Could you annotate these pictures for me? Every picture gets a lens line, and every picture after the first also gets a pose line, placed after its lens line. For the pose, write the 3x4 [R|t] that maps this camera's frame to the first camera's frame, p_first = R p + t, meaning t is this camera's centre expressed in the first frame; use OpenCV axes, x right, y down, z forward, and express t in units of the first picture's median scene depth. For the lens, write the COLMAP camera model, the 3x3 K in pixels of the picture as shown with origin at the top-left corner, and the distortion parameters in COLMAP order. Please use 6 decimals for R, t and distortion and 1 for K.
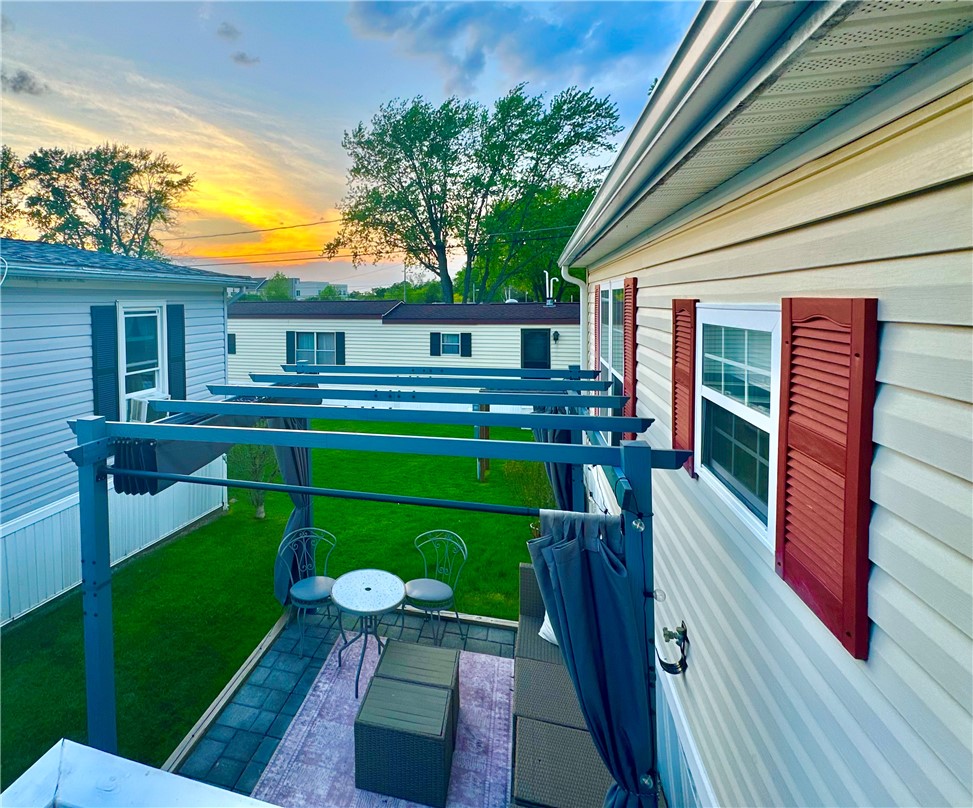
lens RADIAL K [[504.4, 0, 399.3], [0, 504.4, 321.4], [0, 0, 1]] dist [-0.004838, -0.000995]
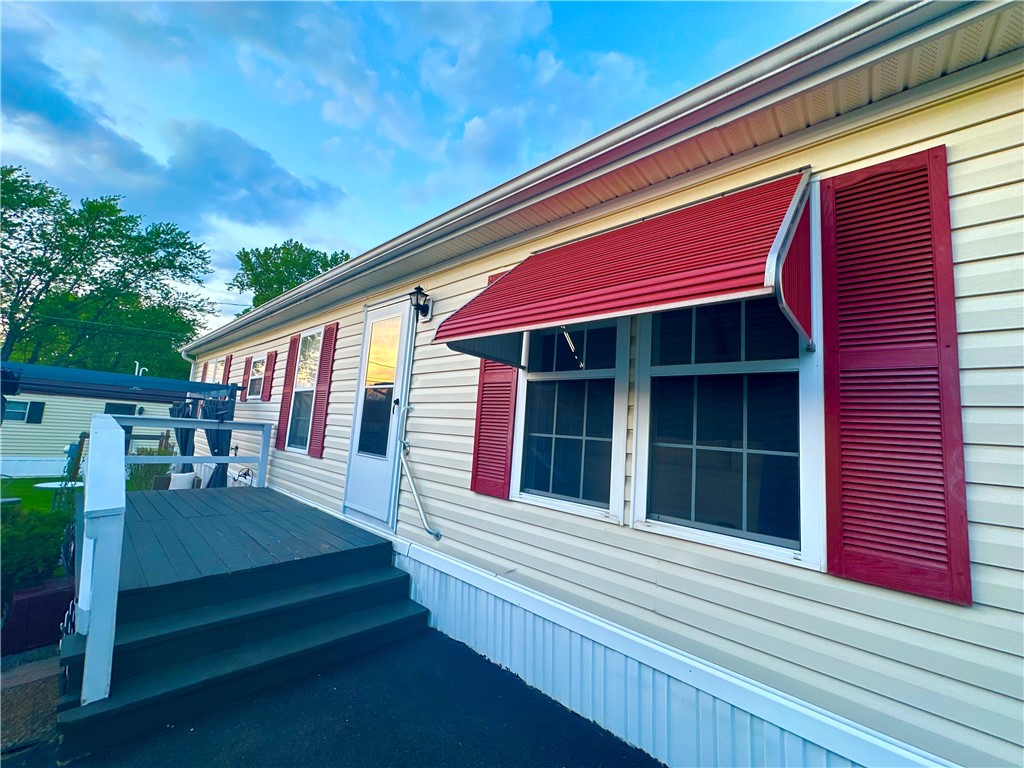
lens RADIAL K [[408.1, 0, 505.6], [0, 408.1, 391.8], [0, 0, 1]] dist [-0.002432, 0.001100]
pose [[0.464570, 0.136399, 0.874968, -0.088678], [-0.038299, 0.990236, -0.134033, 0.040878], [-0.884708, 0.028758, 0.465259, -0.163275]]
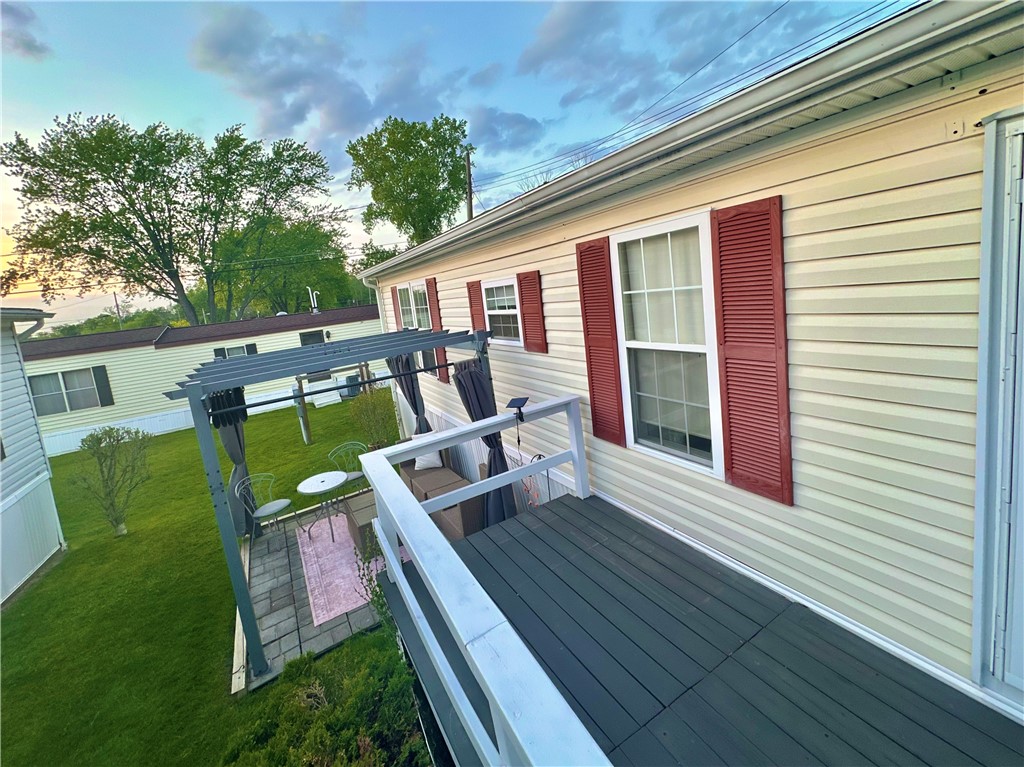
lens RADIAL K [[408.1, 0, 500.4], [0, 408.1, 335.7], [0, 0, 1]] dist [-0.002432, 0.001100]
pose [[0.694547, -0.156804, 0.702152, -0.062098], [0.143306, 0.986555, 0.078564, 0.006236], [-0.705031, 0.046056, 0.707680, -0.041861]]
